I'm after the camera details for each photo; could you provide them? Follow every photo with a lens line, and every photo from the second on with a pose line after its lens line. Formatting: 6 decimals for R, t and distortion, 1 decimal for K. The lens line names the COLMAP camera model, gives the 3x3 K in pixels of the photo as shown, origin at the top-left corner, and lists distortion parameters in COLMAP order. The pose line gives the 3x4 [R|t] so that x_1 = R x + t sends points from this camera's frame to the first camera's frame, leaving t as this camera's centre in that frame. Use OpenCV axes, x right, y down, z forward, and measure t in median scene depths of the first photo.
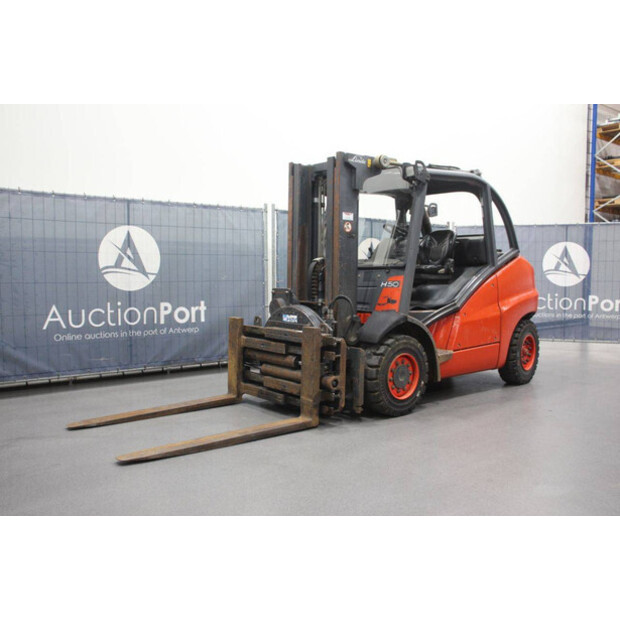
lens RADIAL K [[582.1, 0, 308.7], [0, 582.1, 310.3], [0, 0, 1]] dist [-0.079838, 0.000000]
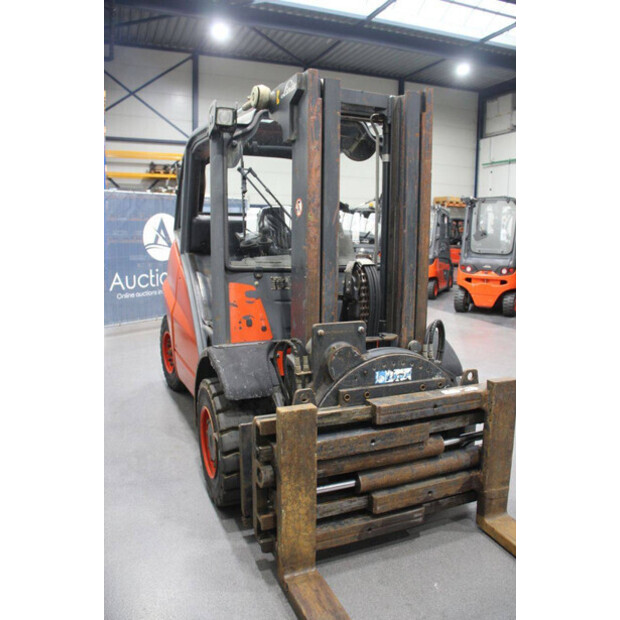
lens RADIAL K [[507.1, 0, 309.6], [0, 507.1, 309.5], [0, 0, 1]] dist [-0.162361, 0.114498]
pose [[0.289467, -0.149954, 0.945369, -0.437333], [0.051895, 0.988658, 0.140931, -0.104913], [-0.955780, 0.008266, 0.293966, 0.833753]]
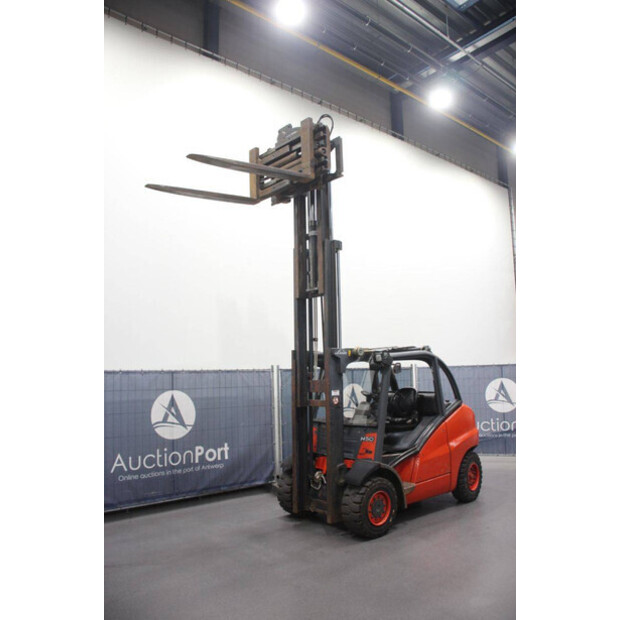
lens RADIAL K [[507.1, 0, 308.0], [0, 507.1, 311.6], [0, 0, 1]] dist [-0.162361, 0.114498]
pose [[0.999576, -0.021351, 0.019784, -0.016374], [0.024592, 0.983070, -0.181574, -0.117298], [-0.015572, 0.181983, 0.983178, -0.201990]]
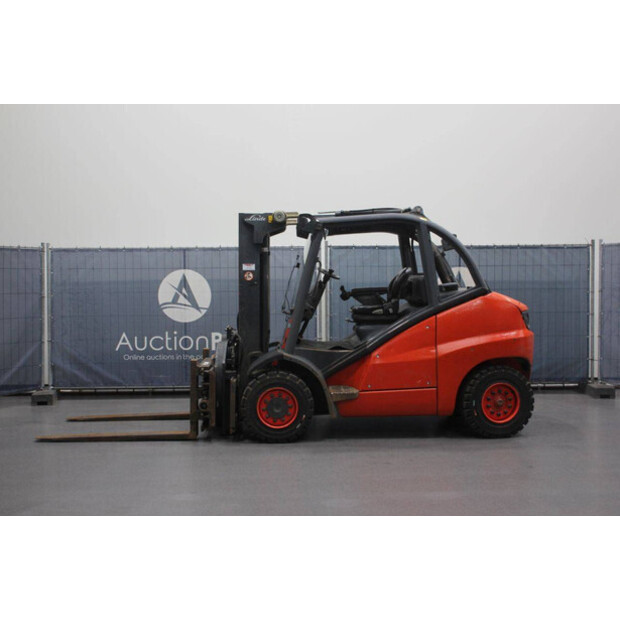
lens RADIAL K [[742.1, 0, 308.8], [0, 742.1, 309.4], [0, 0, 1]] dist [0.011015, 0.000000]
pose [[0.788120, 0.014531, -0.615349, 0.947855], [-0.029114, 0.999482, -0.013685, -0.051430], [0.614832, 0.028701, 0.788136, -0.092079]]
